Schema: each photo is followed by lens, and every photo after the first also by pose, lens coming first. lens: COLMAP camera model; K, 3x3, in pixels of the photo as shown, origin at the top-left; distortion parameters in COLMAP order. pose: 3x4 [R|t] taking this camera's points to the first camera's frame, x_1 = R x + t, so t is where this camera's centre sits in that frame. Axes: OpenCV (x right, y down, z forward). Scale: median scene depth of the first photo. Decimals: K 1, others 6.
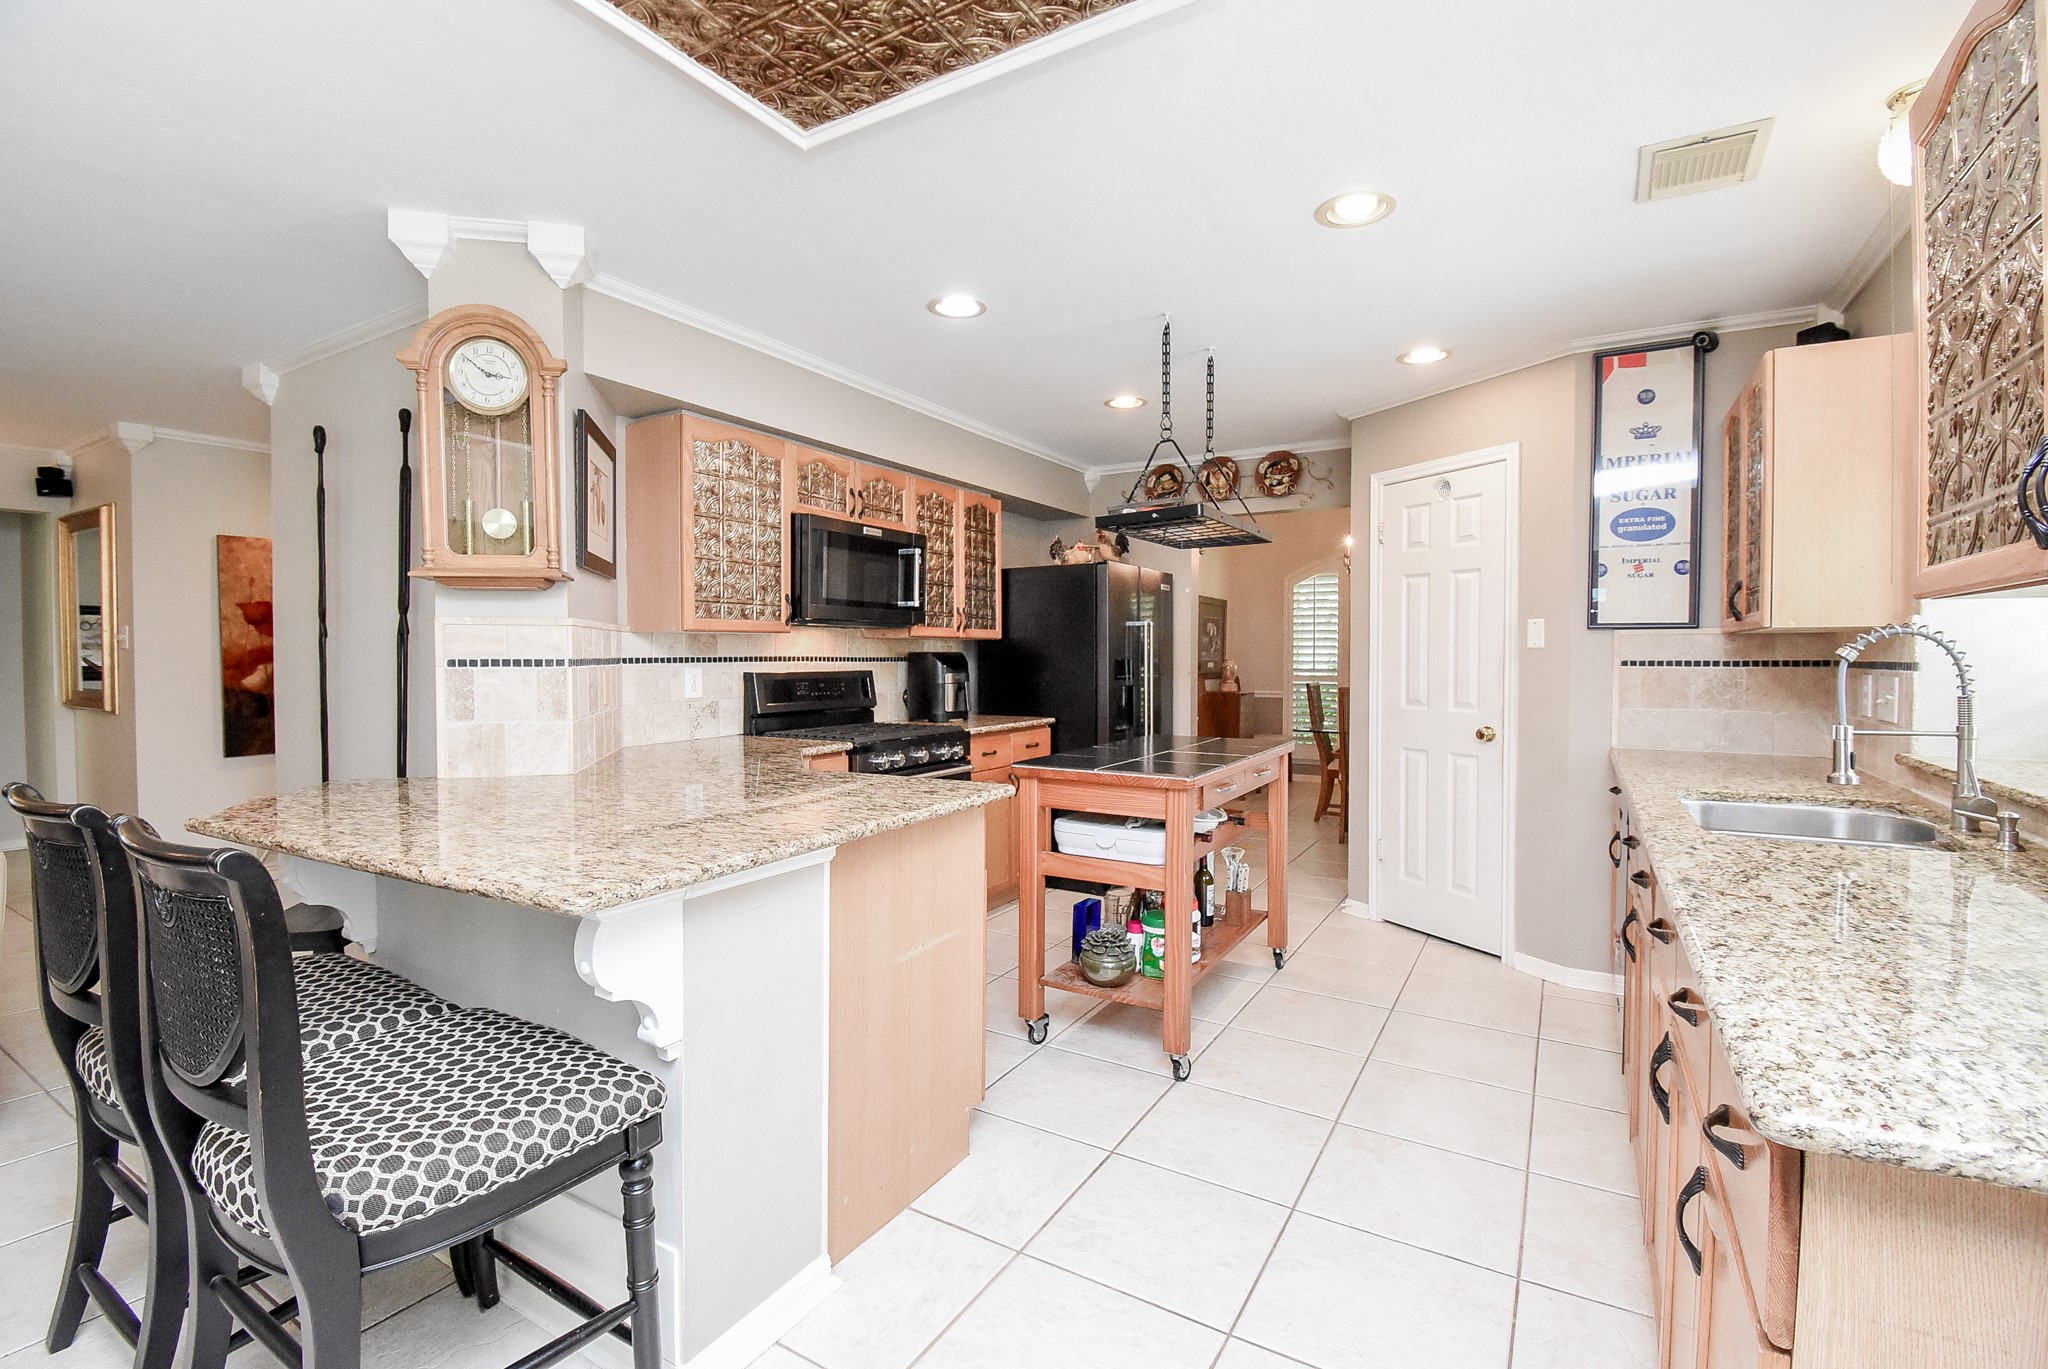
lens RADIAL K [[898.1, 0, 1014.1], [0, 898.1, 678.3], [0, 0, 1]] dist [-0.002074, -0.009287]
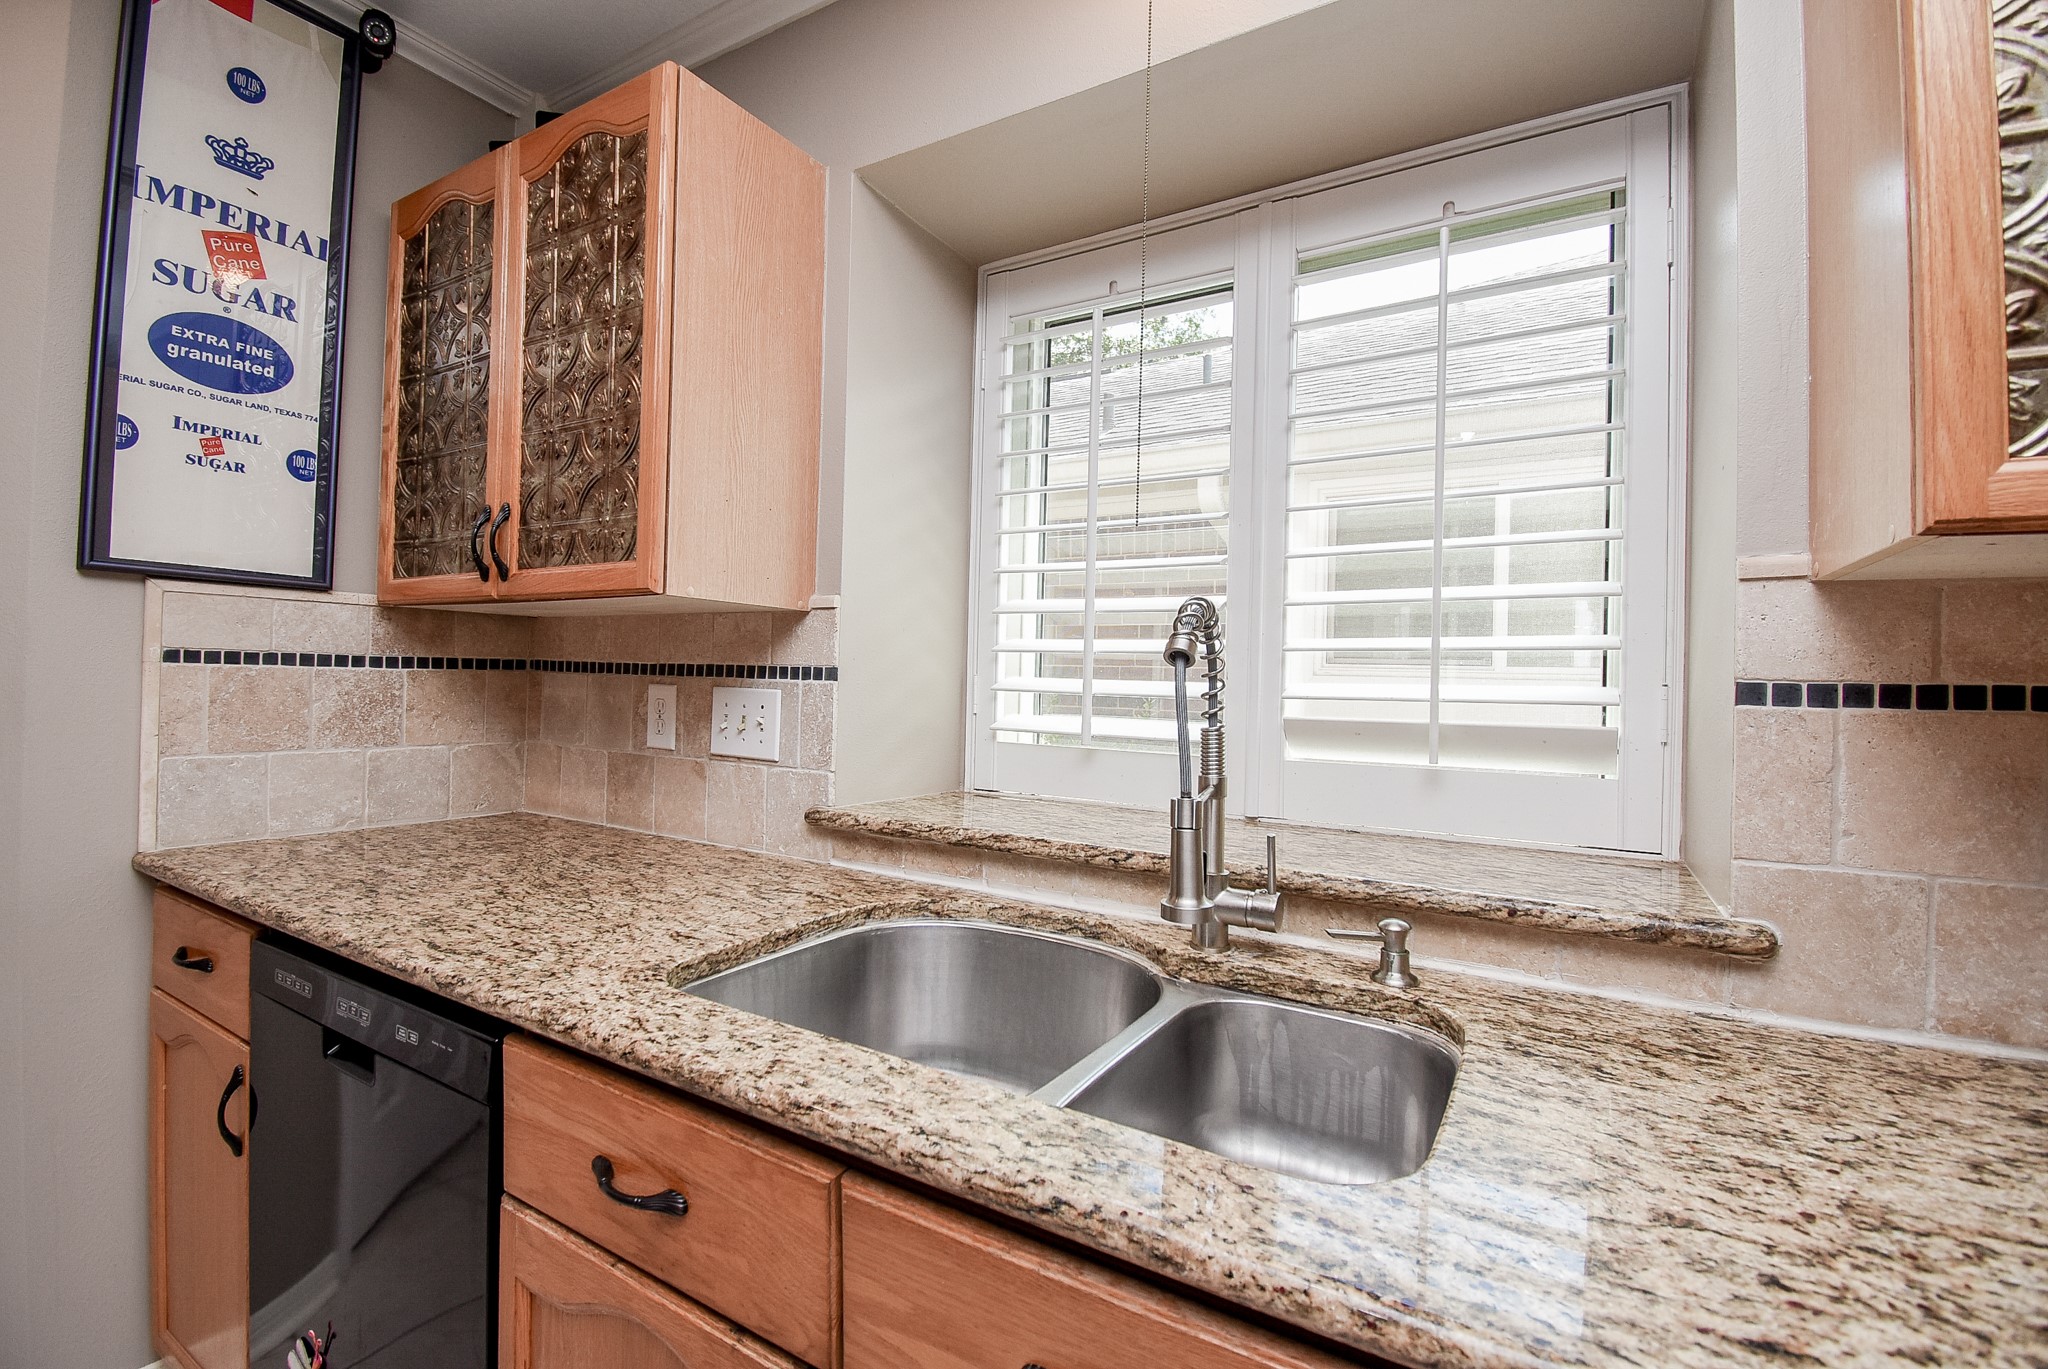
lens RADIAL K [[898.1, 0, 1017.5], [0, 898.1, 670.0], [0, 0, 1]] dist [-0.002074, -0.009287]
pose [[-0.005893, 0.015139, 0.999868, 0.250910], [0.001958, 0.999884, -0.015127, -0.002477], [-0.999981, 0.001868, -0.005922, 0.605228]]
